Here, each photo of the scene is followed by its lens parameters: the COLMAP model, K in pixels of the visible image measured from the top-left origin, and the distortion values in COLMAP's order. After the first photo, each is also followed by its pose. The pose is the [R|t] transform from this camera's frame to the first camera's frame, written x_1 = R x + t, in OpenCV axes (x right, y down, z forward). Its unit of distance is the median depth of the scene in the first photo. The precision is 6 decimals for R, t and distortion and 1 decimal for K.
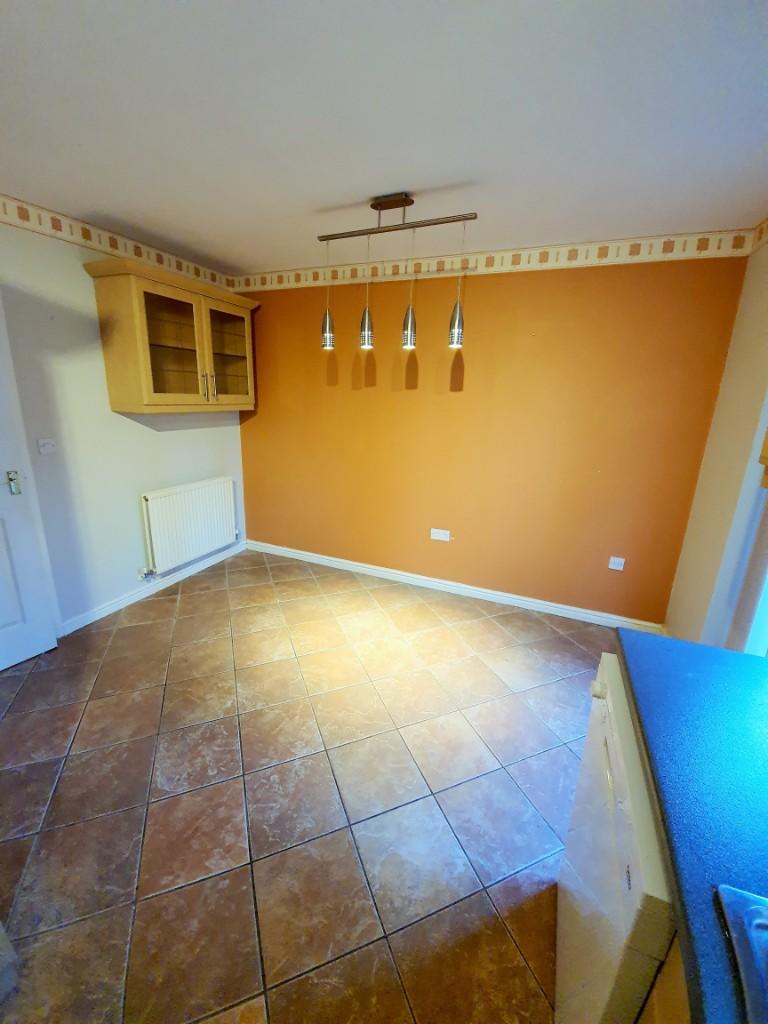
lens RADIAL K [[398.7, 0, 378.6], [0, 398.7, 503.5], [0, 0, 1]] dist [-0.021989, -0.000383]
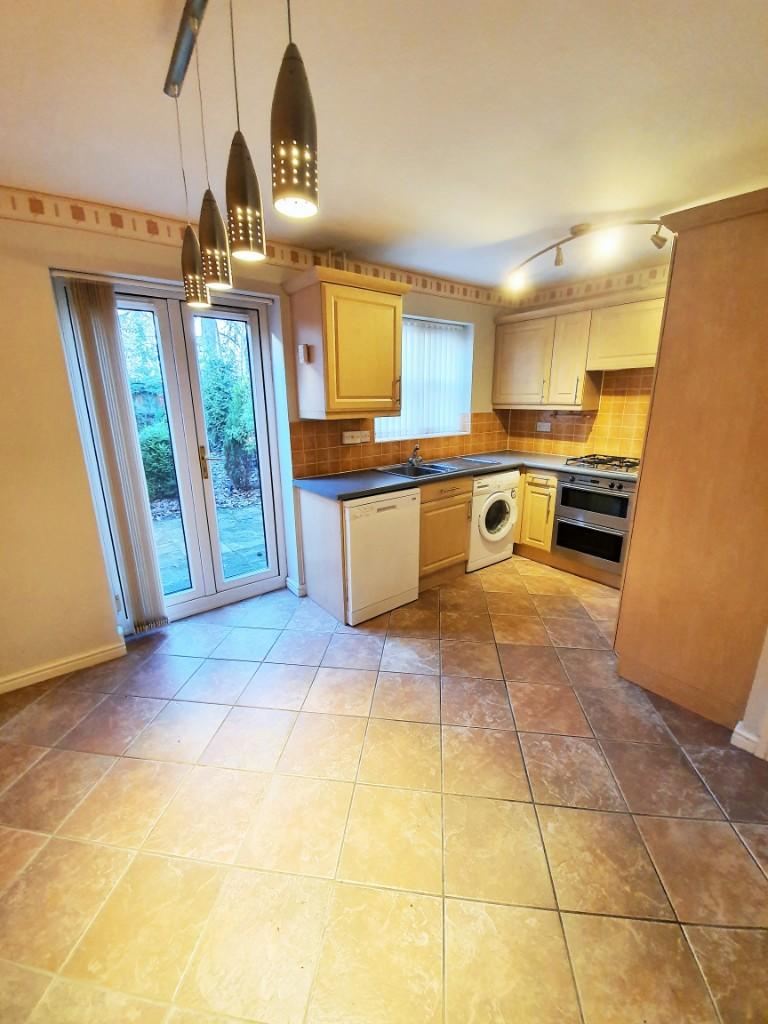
lens RADIAL K [[398.7, 0, 378.6], [0, 398.7, 503.5], [0, 0, 1]] dist [-0.021989, -0.000383]
pose [[-0.870066, -0.147650, 0.470303, -0.439173], [0.114063, 0.867887, 0.483489, -0.472637], [-0.479557, 0.474311, -0.738277, 1.730364]]
